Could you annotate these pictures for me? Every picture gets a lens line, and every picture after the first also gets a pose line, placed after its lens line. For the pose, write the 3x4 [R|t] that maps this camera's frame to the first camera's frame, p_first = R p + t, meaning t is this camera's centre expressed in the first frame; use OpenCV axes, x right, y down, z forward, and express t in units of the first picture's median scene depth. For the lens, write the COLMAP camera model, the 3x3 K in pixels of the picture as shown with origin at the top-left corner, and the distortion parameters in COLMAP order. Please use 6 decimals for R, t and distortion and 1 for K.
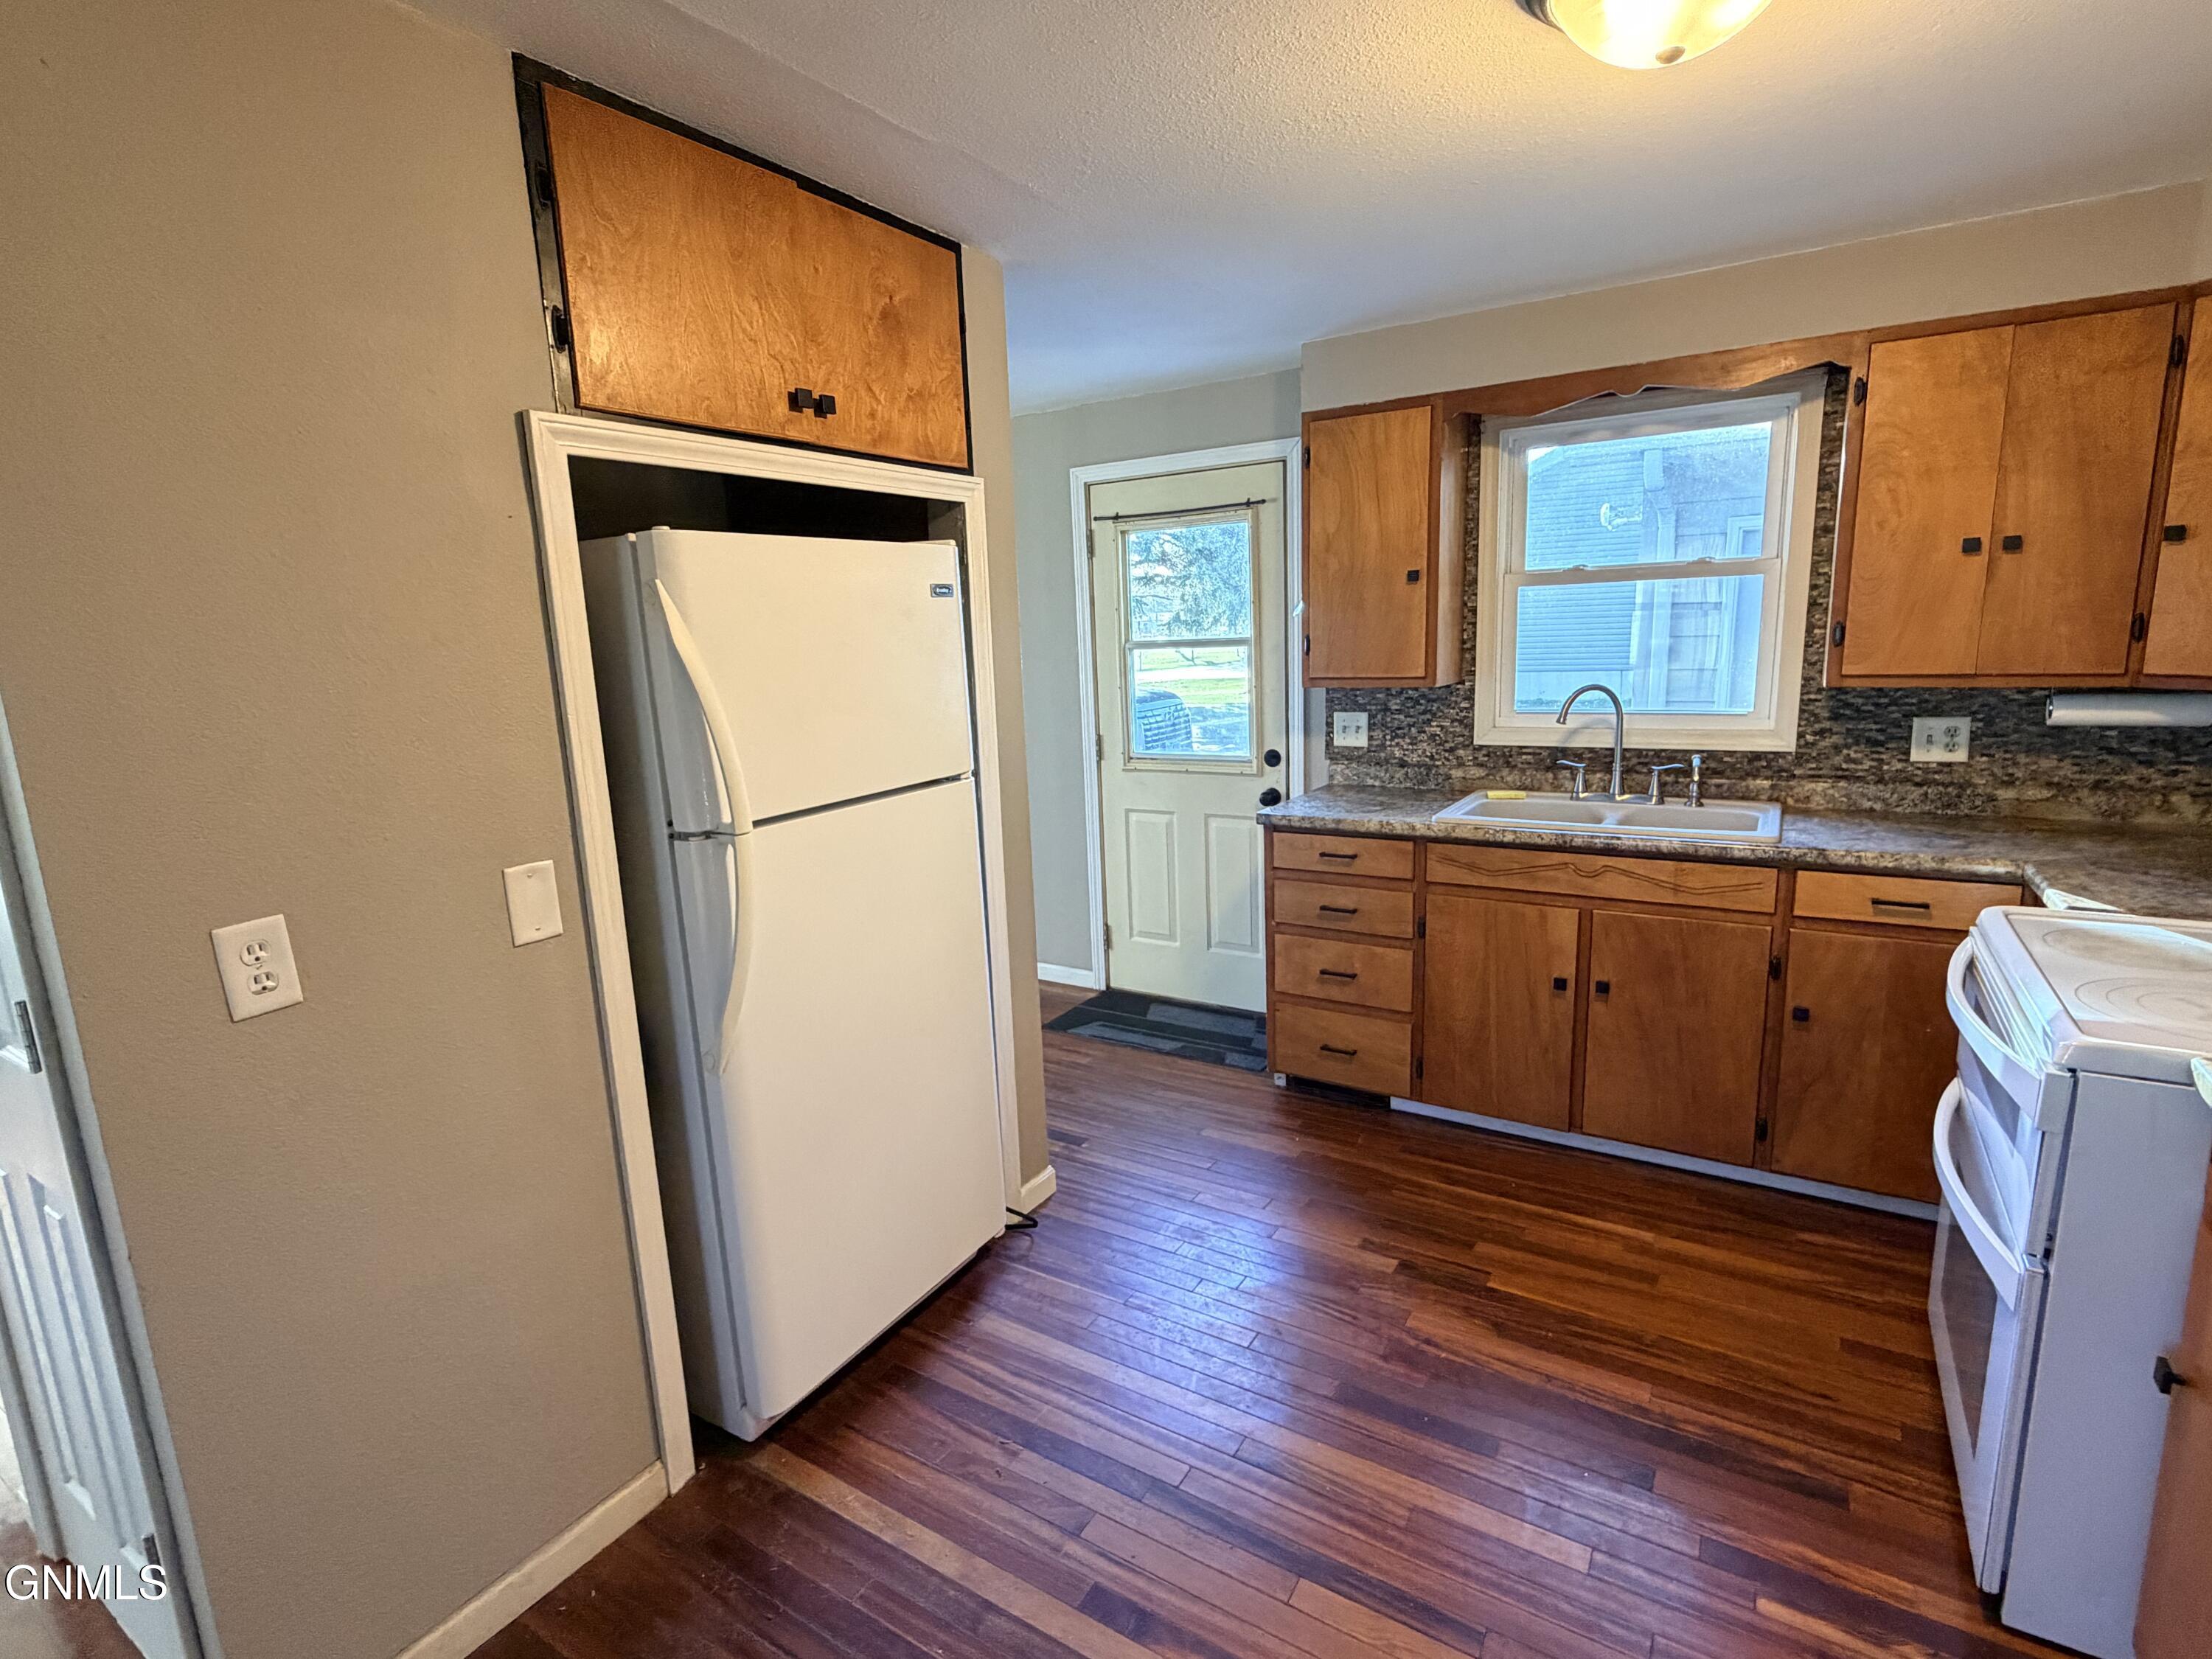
lens RADIAL K [[1071.7, 0, 1105.8], [0, 1071.7, 832.5], [0, 0, 1]] dist [0.001233, -0.000590]
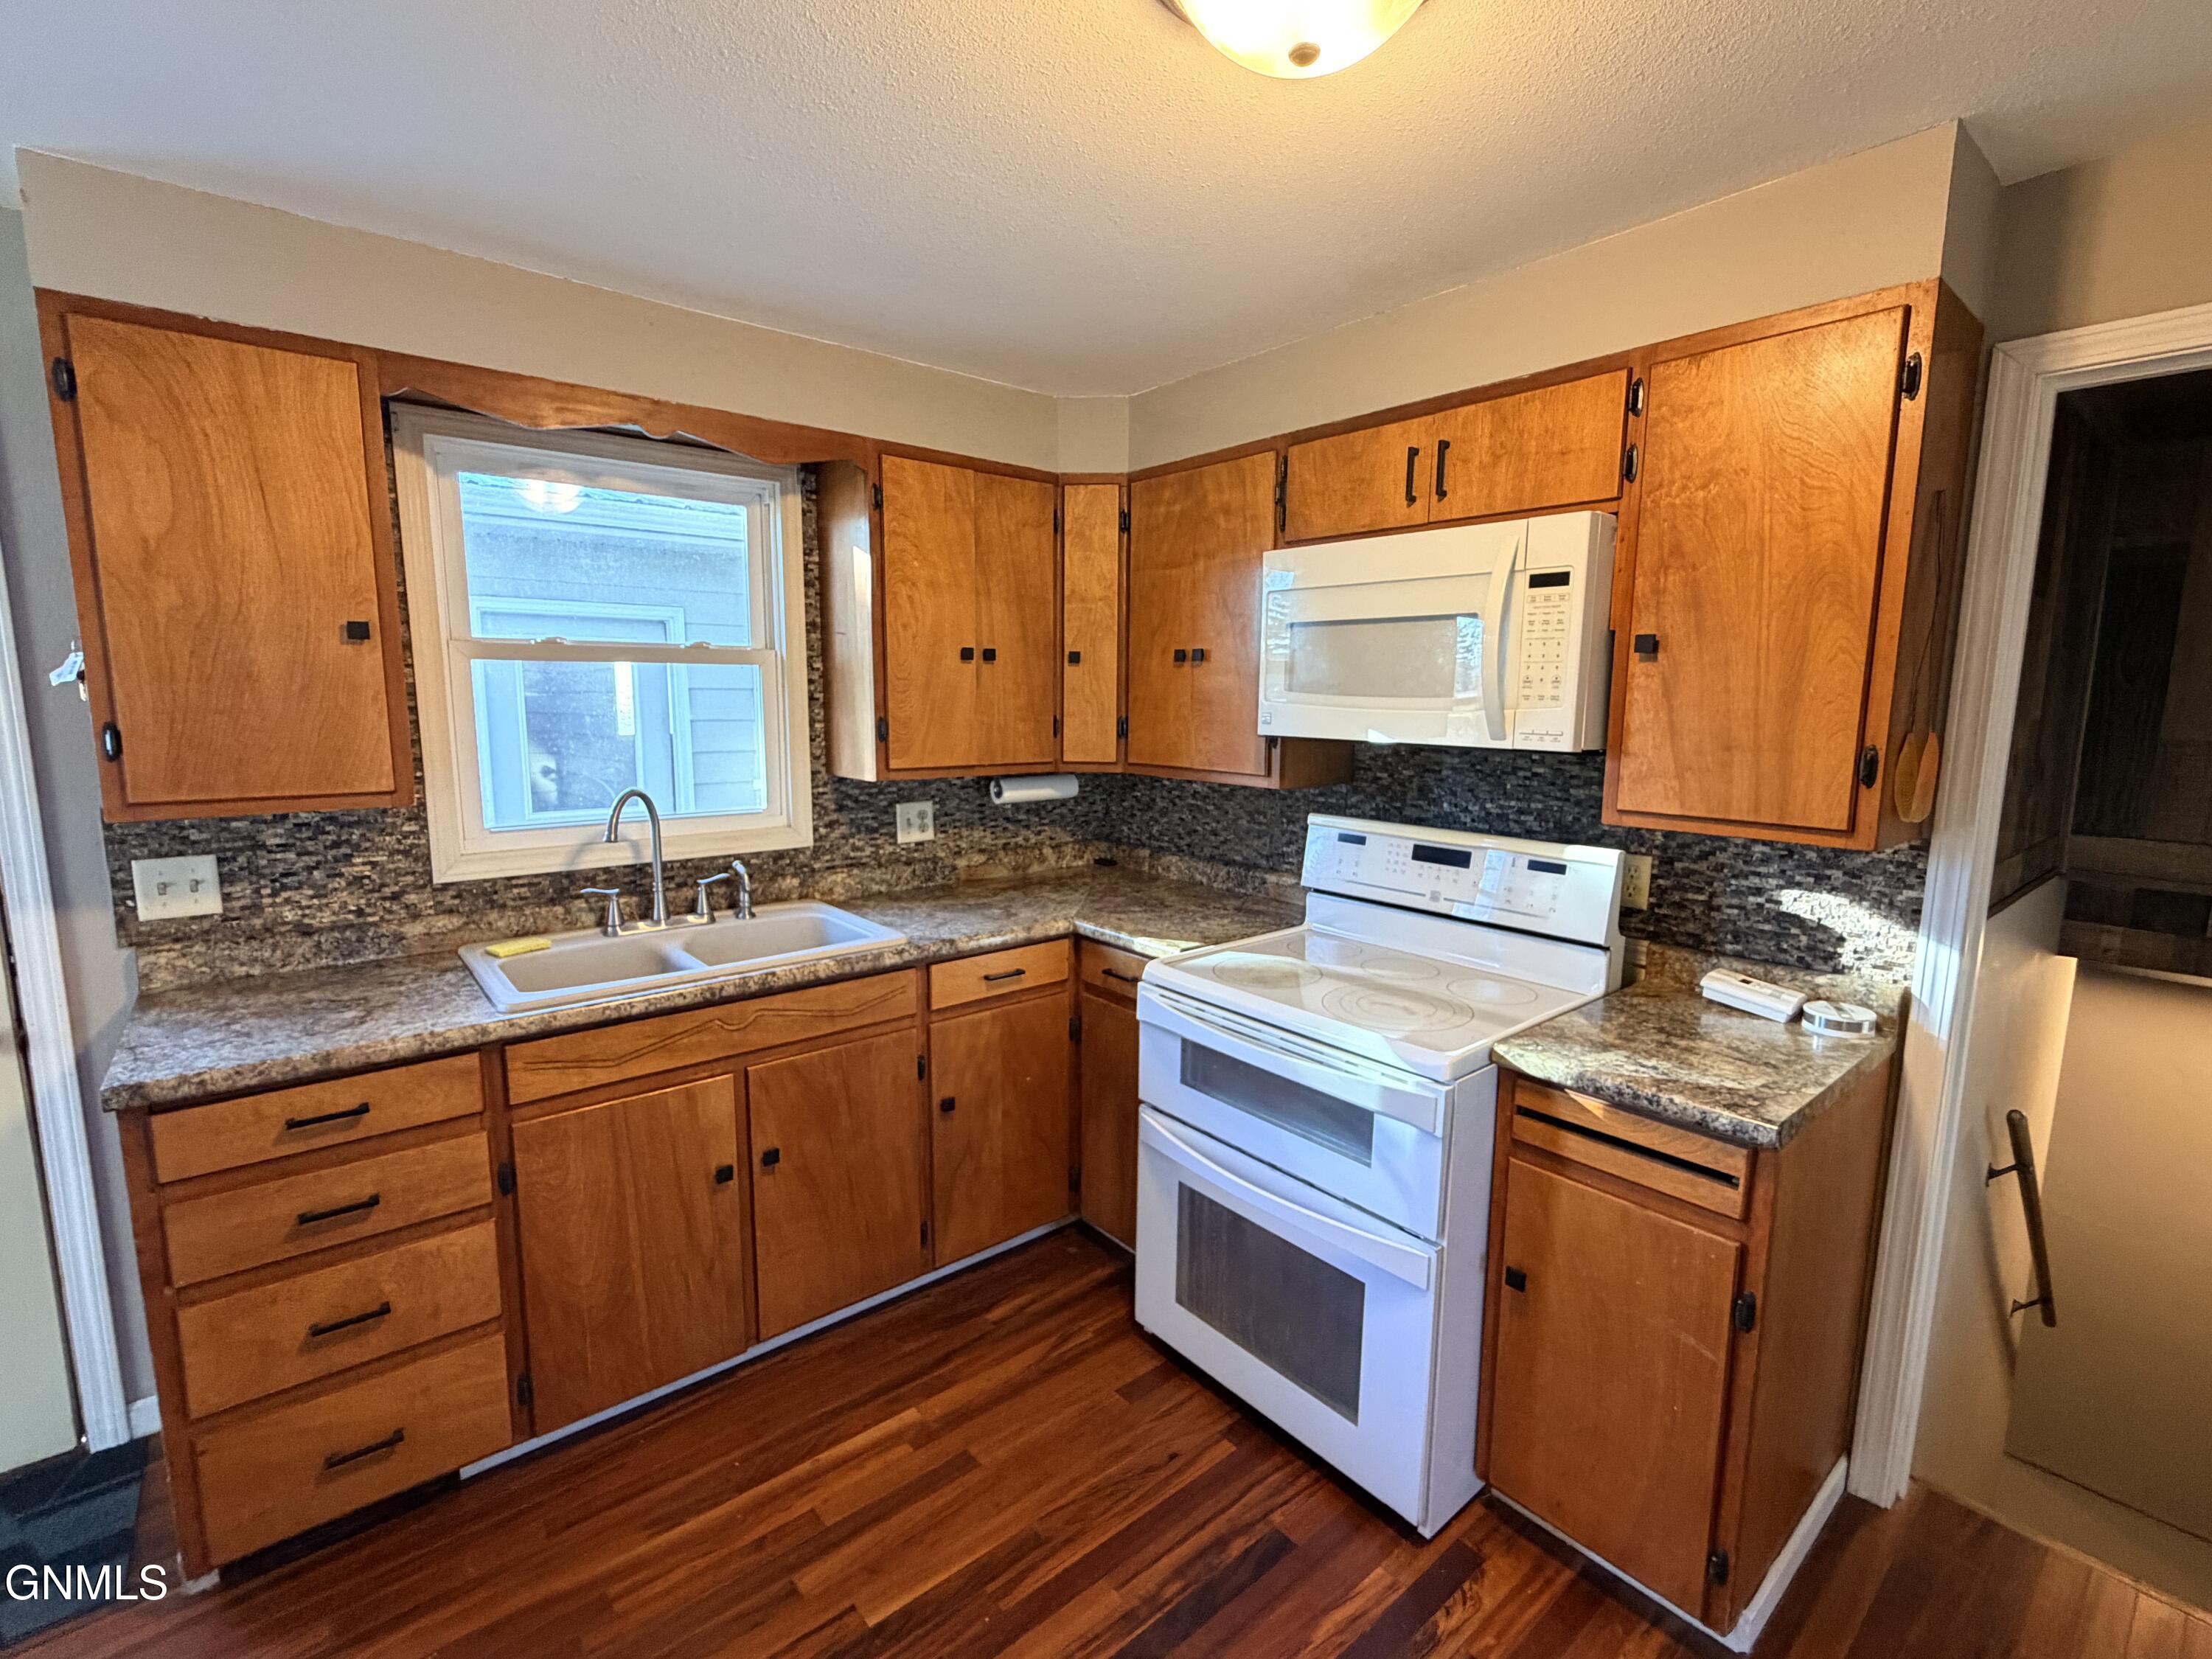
lens RADIAL K [[998.5, 0, 1109.7], [0, 998.5, 832.1], [0, 0, 1]] dist [0.002333, -0.001287]
pose [[0.307234, -0.094622, 0.946918, -0.148848], [0.159231, 0.986128, 0.046876, -0.090942], [-0.938218, 0.136377, 0.318039, 0.466735]]
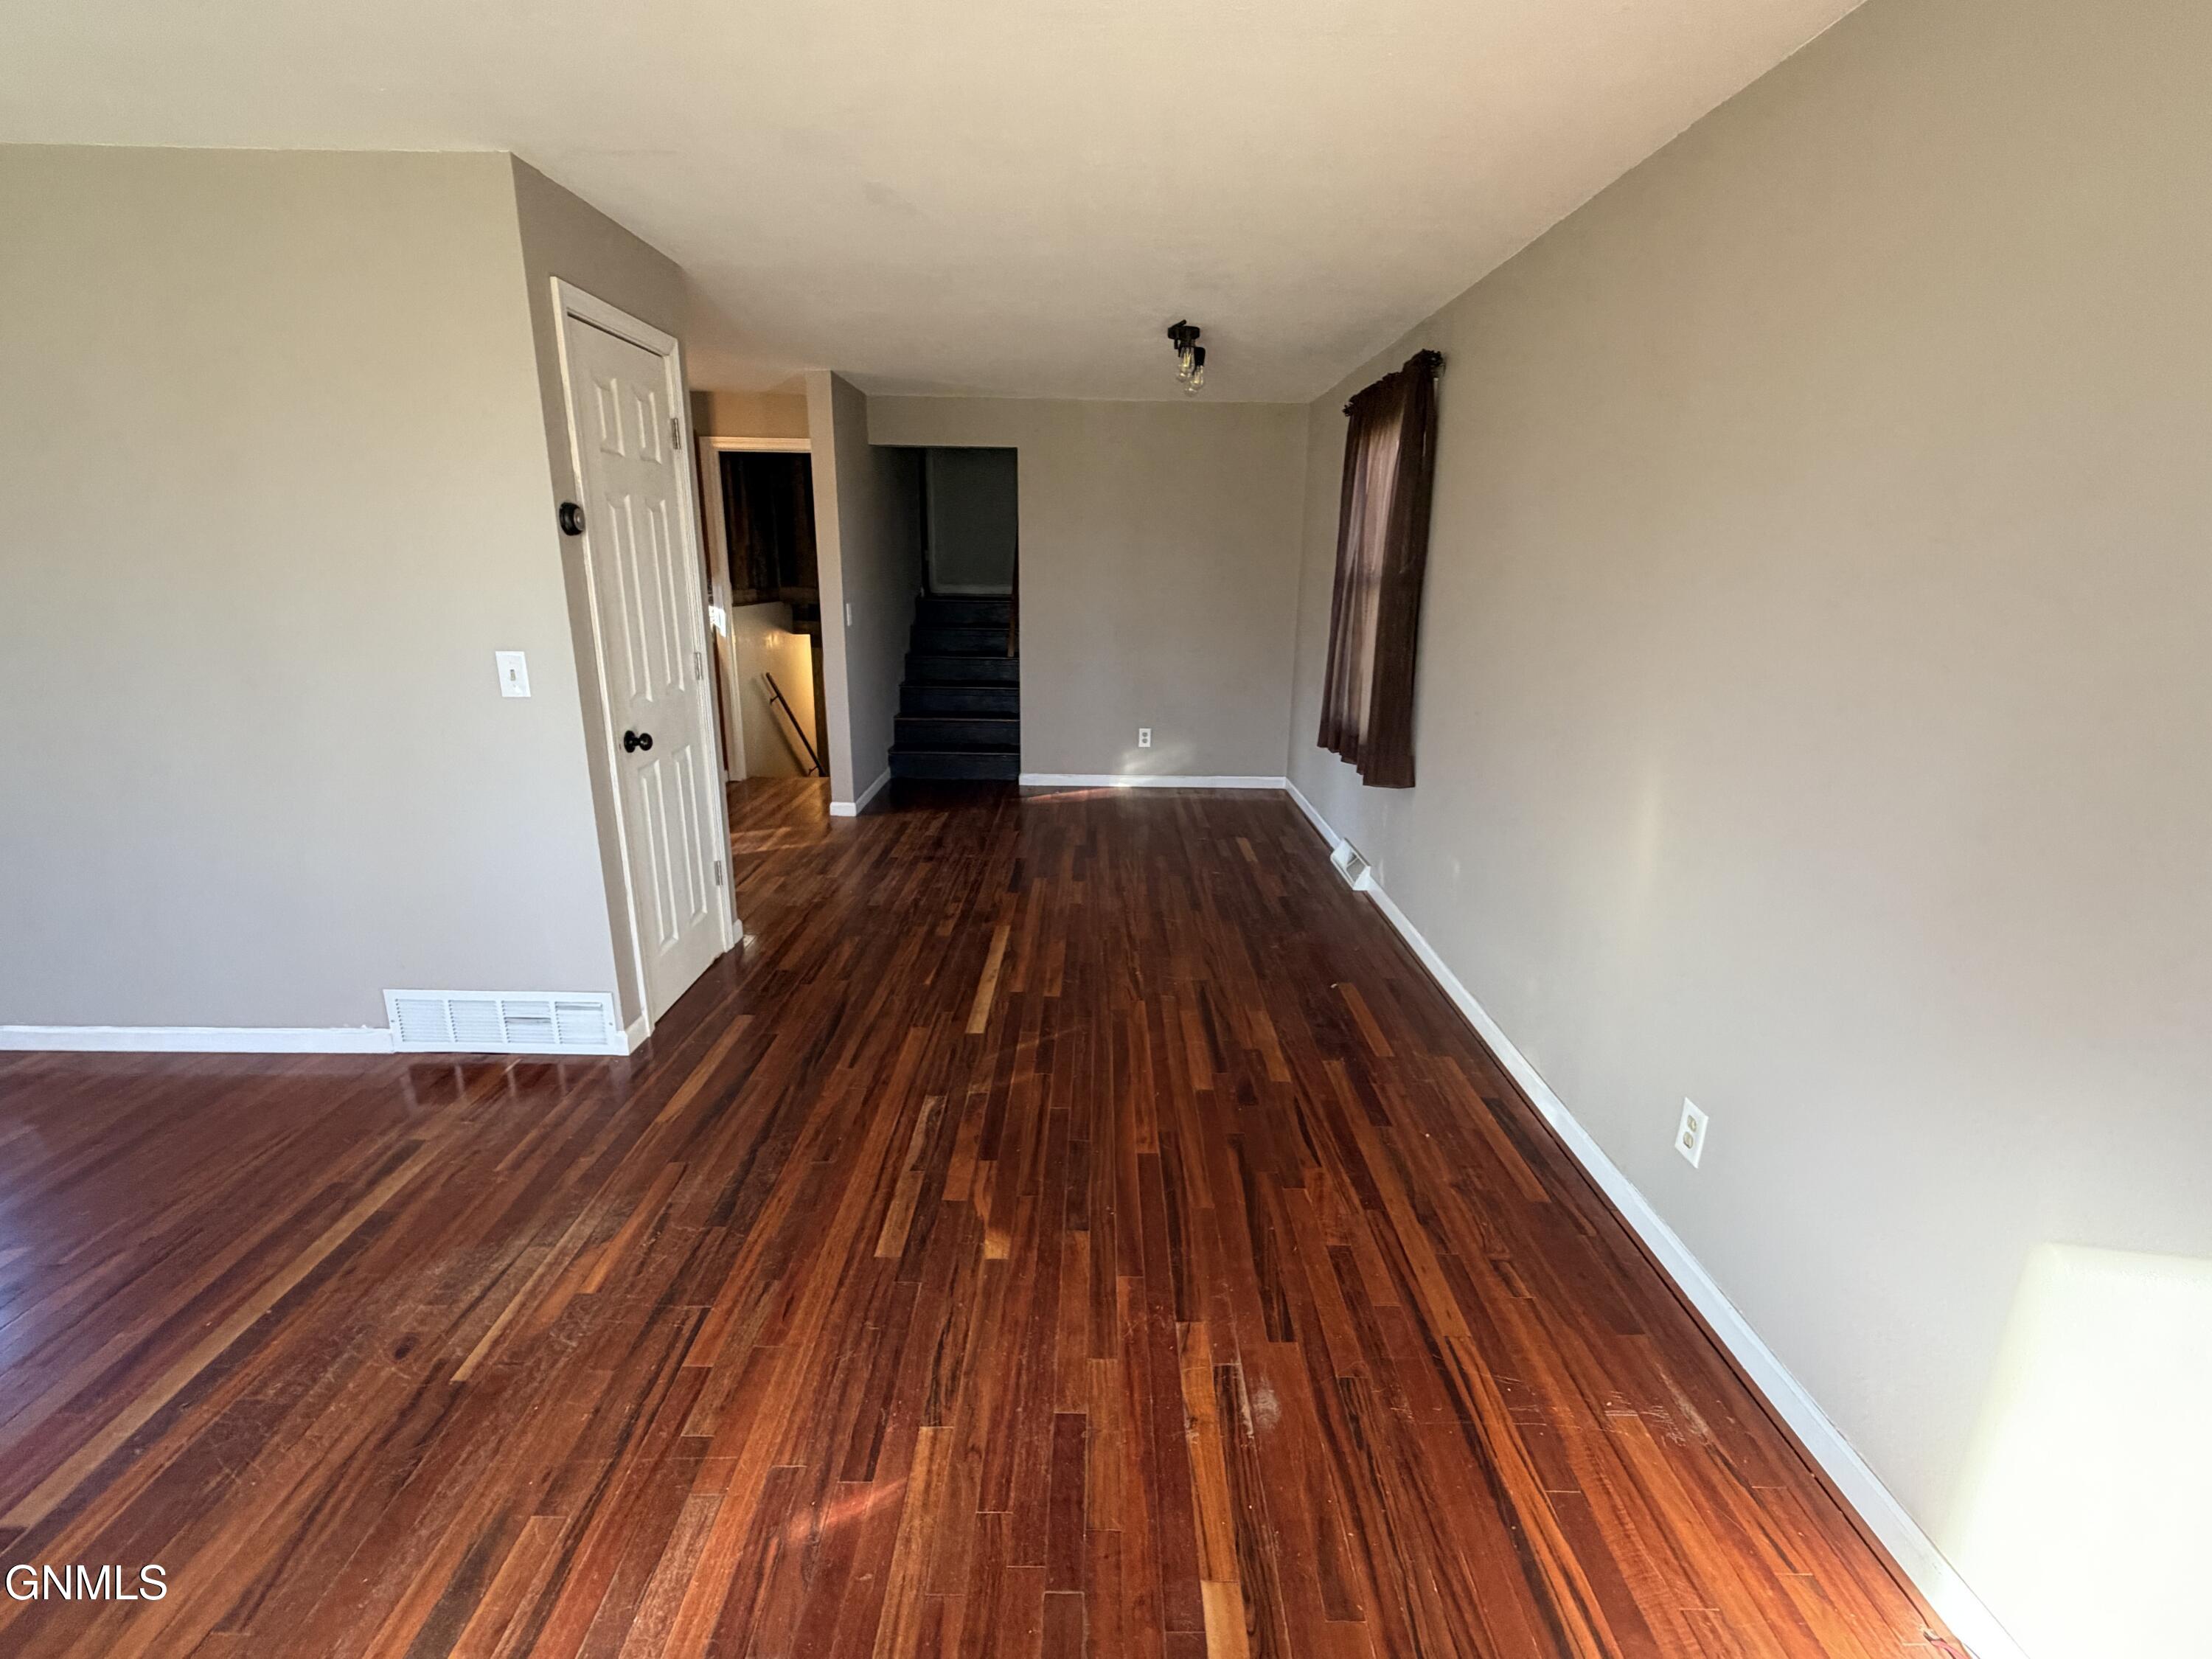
lens RADIAL K [[998.5, 0, 1109.7], [0, 998.5, 832.1], [0, 0, 1]] dist [0.002333, -0.001287]
pose [[-0.541283, -0.197192, 0.817391, -1.716589], [0.163971, 0.928694, 0.332626, -0.048413], [-0.824698, 0.314073, -0.470353, 0.665457]]
